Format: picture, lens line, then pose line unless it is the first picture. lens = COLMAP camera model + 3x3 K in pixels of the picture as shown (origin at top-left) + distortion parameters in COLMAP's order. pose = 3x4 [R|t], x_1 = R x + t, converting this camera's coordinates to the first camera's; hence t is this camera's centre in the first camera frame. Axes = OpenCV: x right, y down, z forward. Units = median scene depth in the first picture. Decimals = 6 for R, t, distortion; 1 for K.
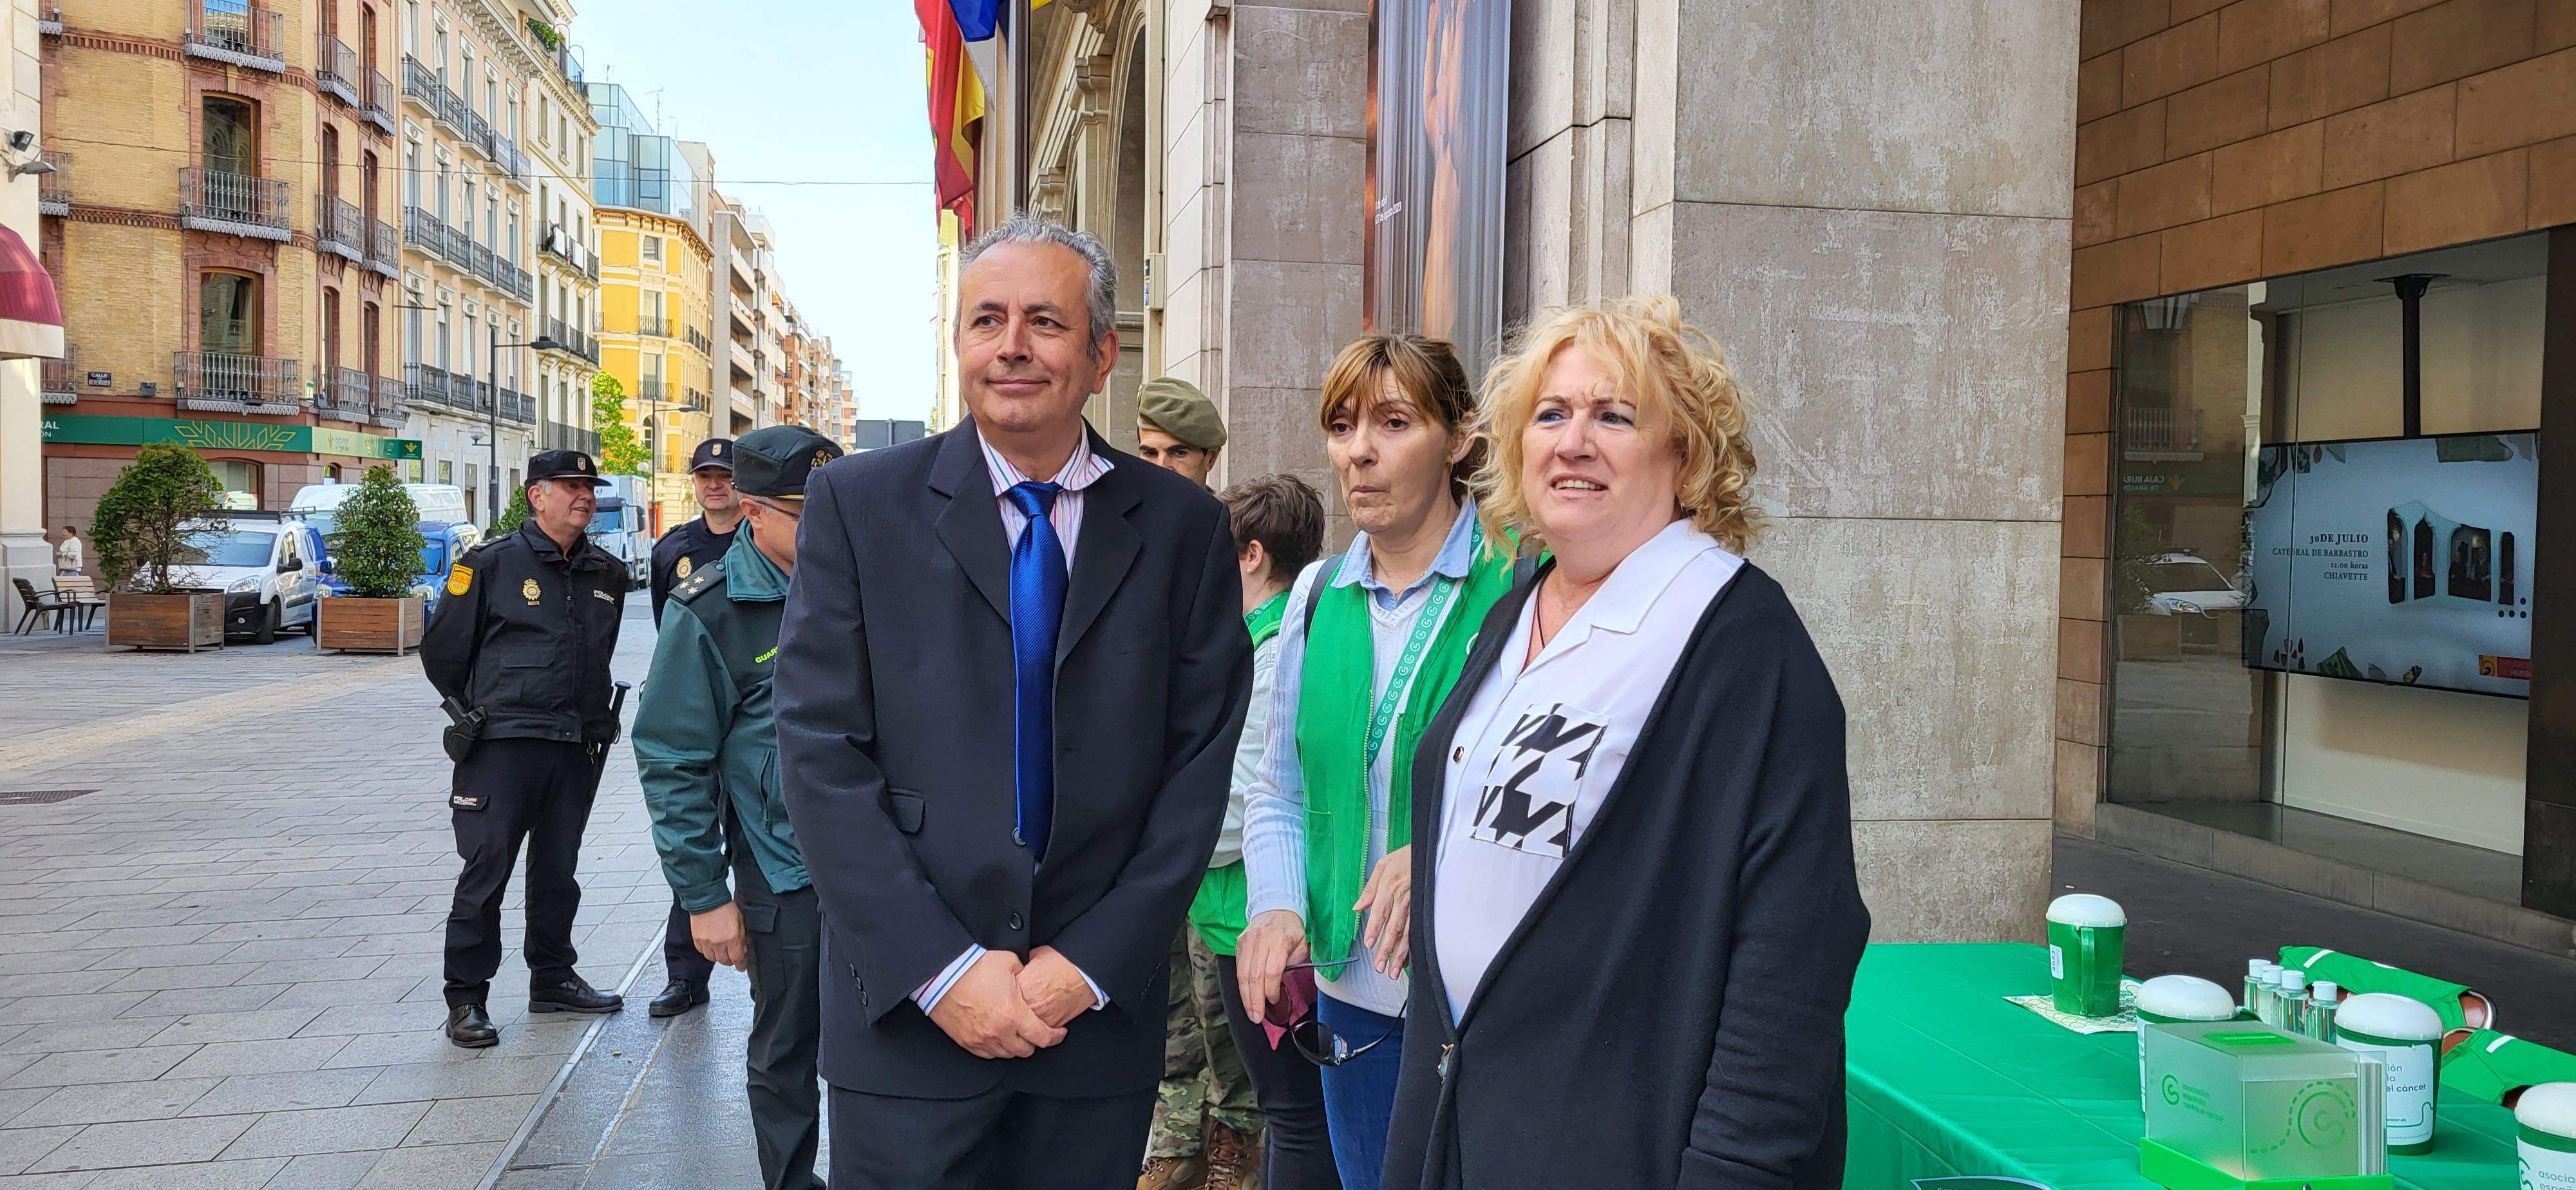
lens RADIAL K [[1917.6, 0, 1294.1], [0, 1917.6, 598.6], [0, 0, 1]] dist [0.059977, -0.029578]
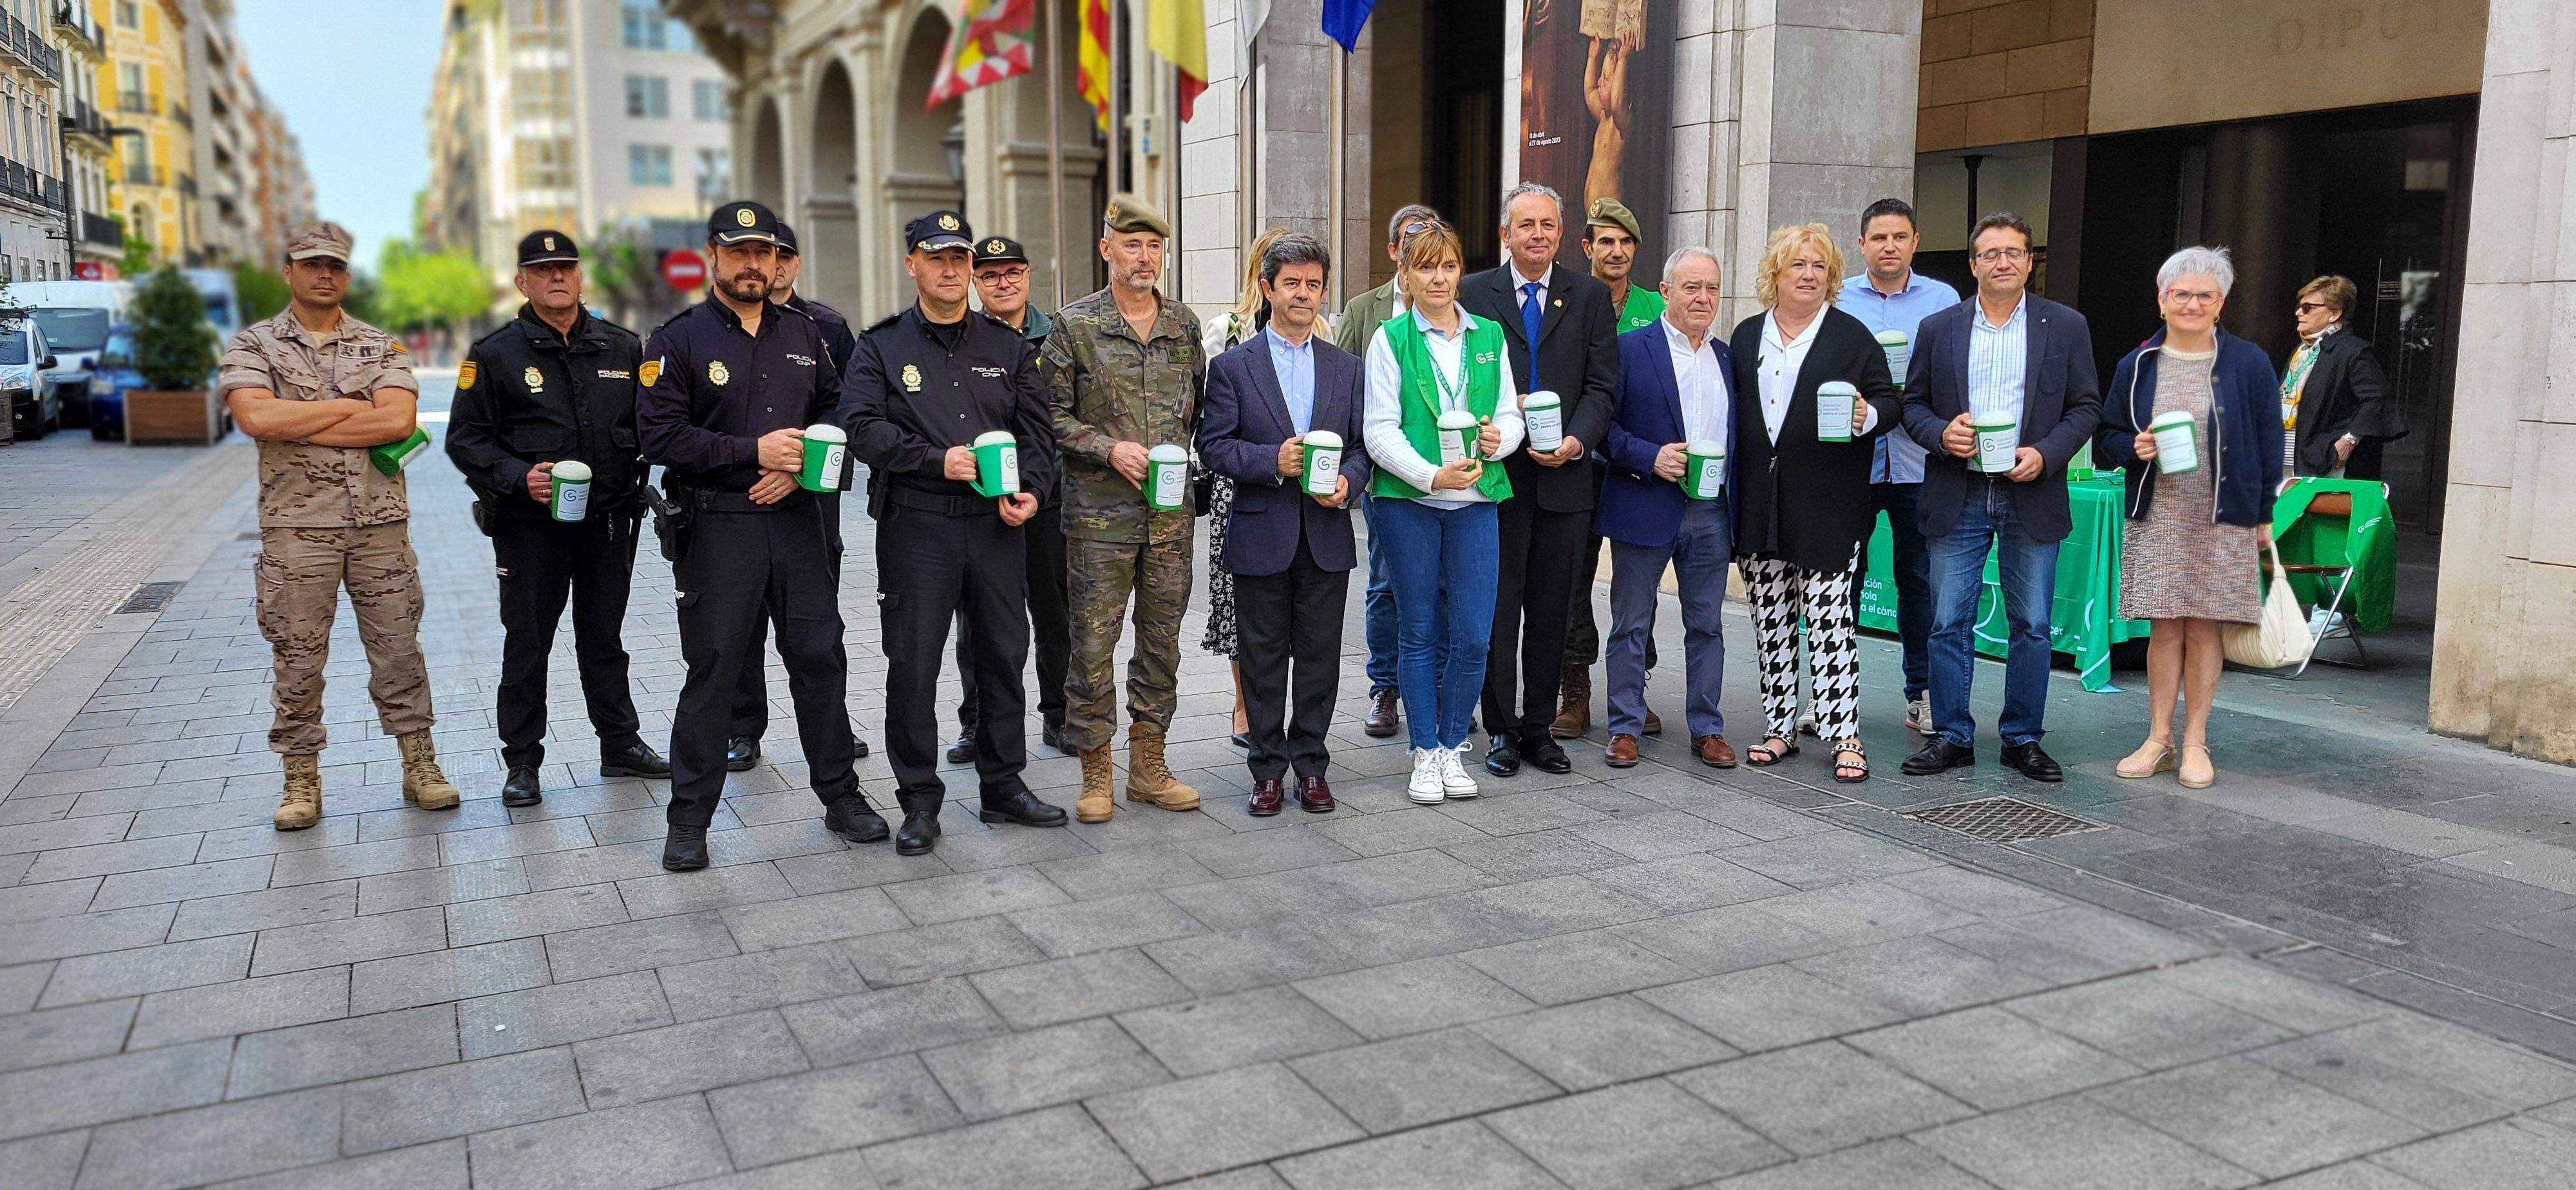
lens RADIAL K [[1917.6, 0, 1280.1], [0, 1917.6, 589.4], [0, 0, 1]] dist [0.059977, -0.029578]
pose [[0.970743, -0.046197, 0.235633, -0.089958], [0.021640, 0.994156, 0.105758, 0.004636], [-0.239142, -0.097565, 0.966071, -0.110531]]
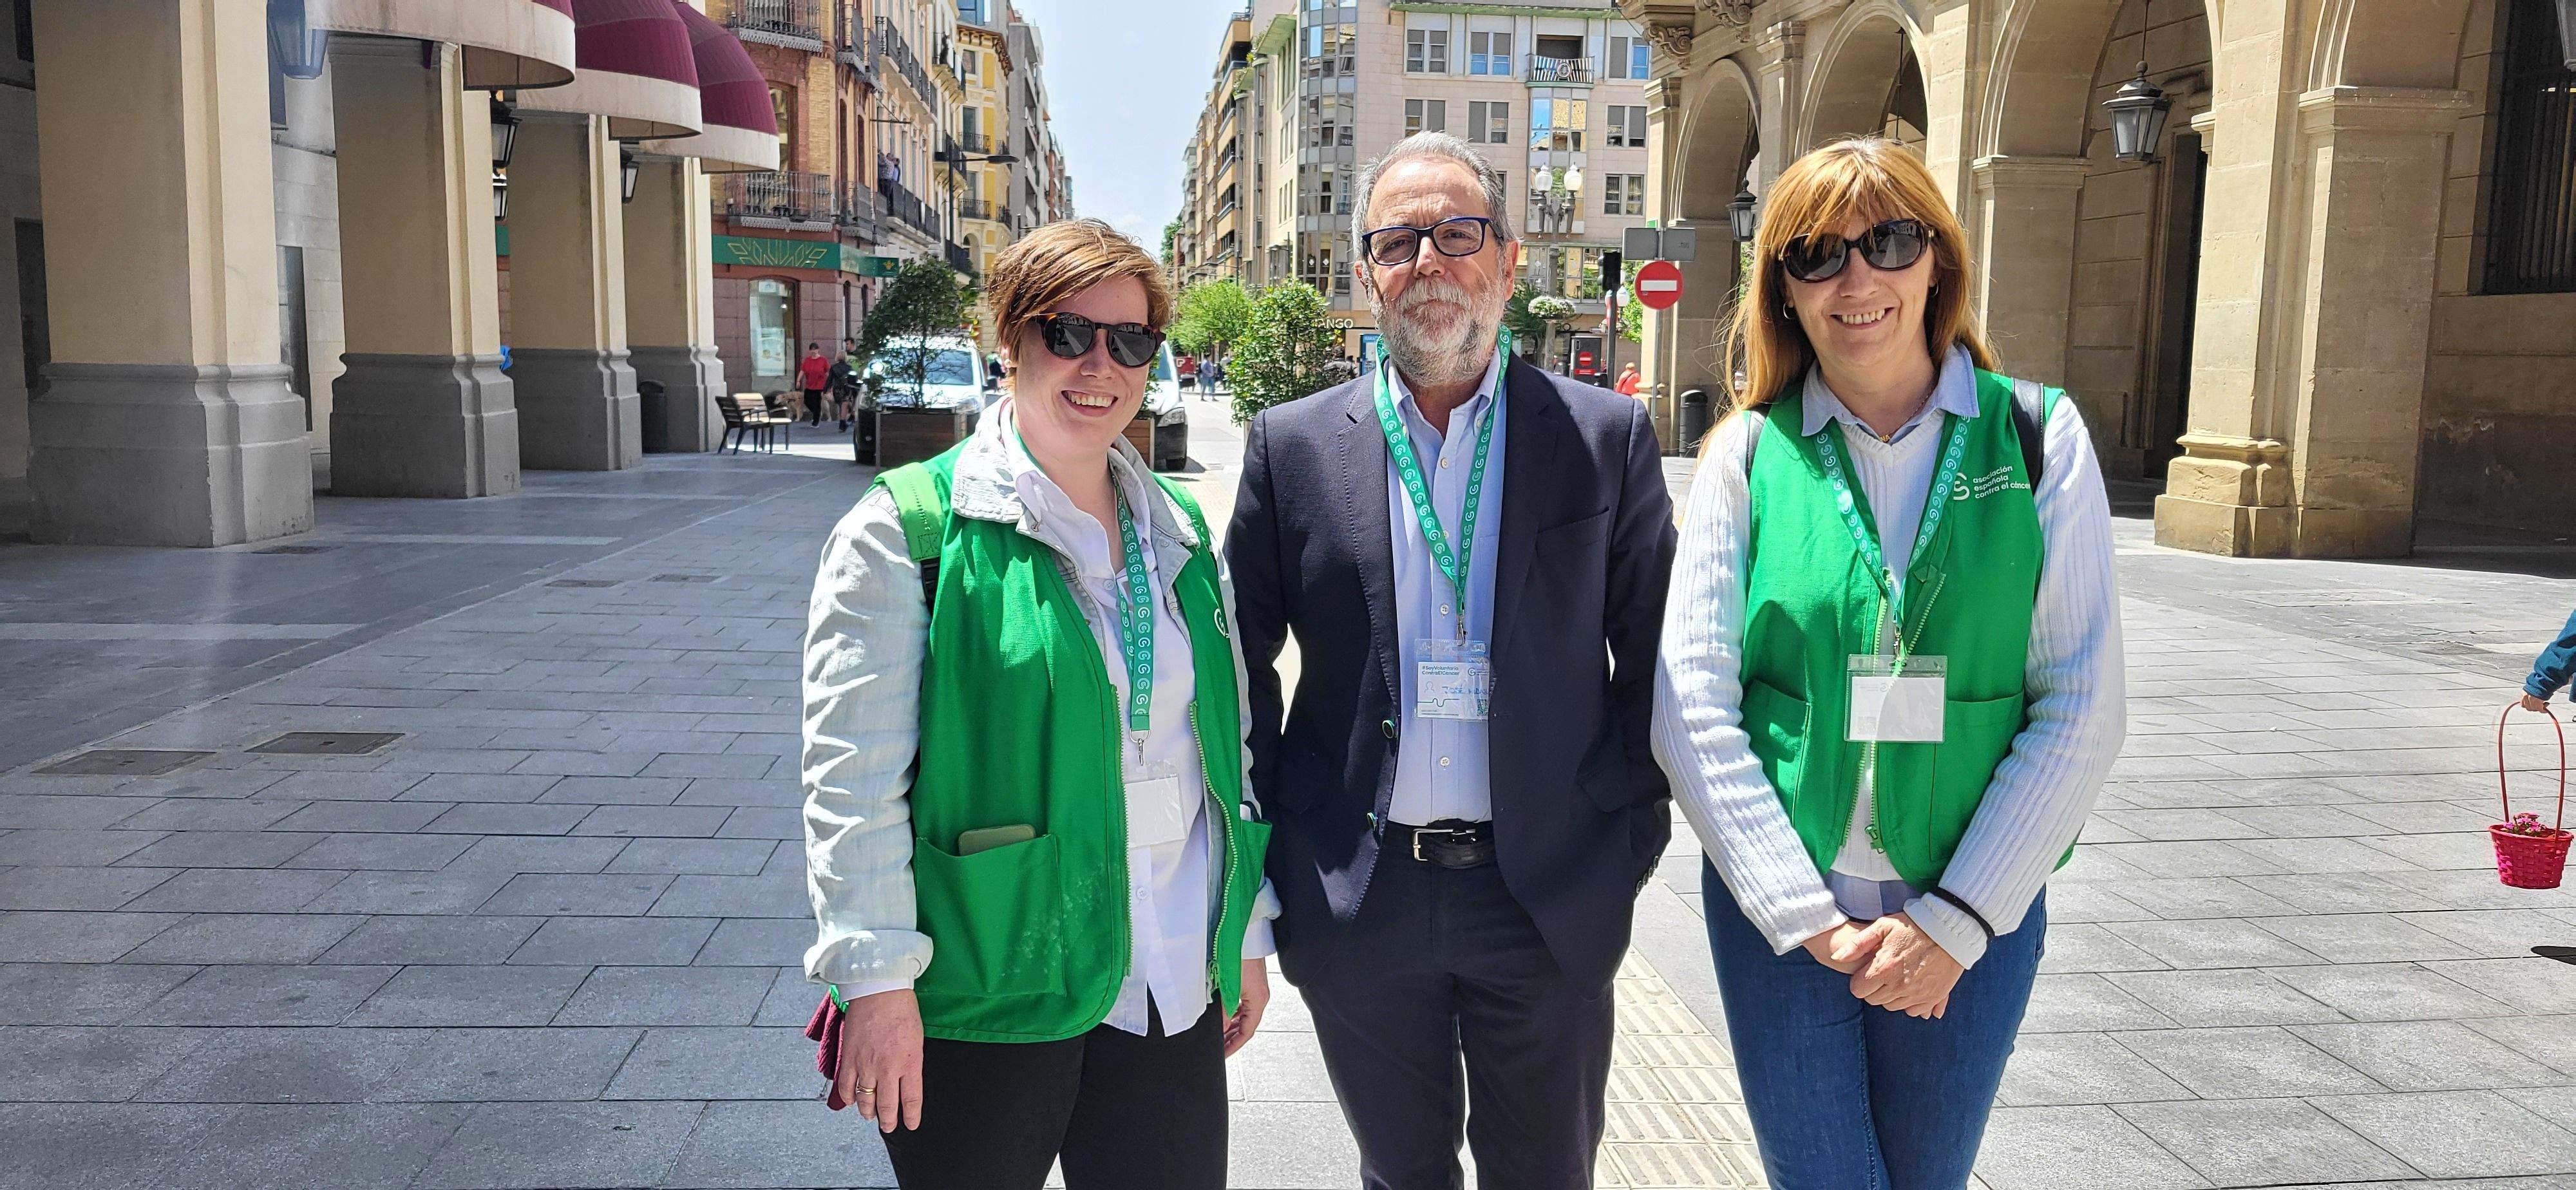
lens RADIAL K [[1917.6, 0, 1288.7], [0, 1917.6, 586.4], [0, 0, 1]] dist [0.059977, -0.029578]
pose [[0.995373, 0.010732, -0.095489, -0.184235], [-0.002349, 0.996164, 0.087476, -0.000538], [0.096062, -0.086847, 0.991579, 0.030685]]
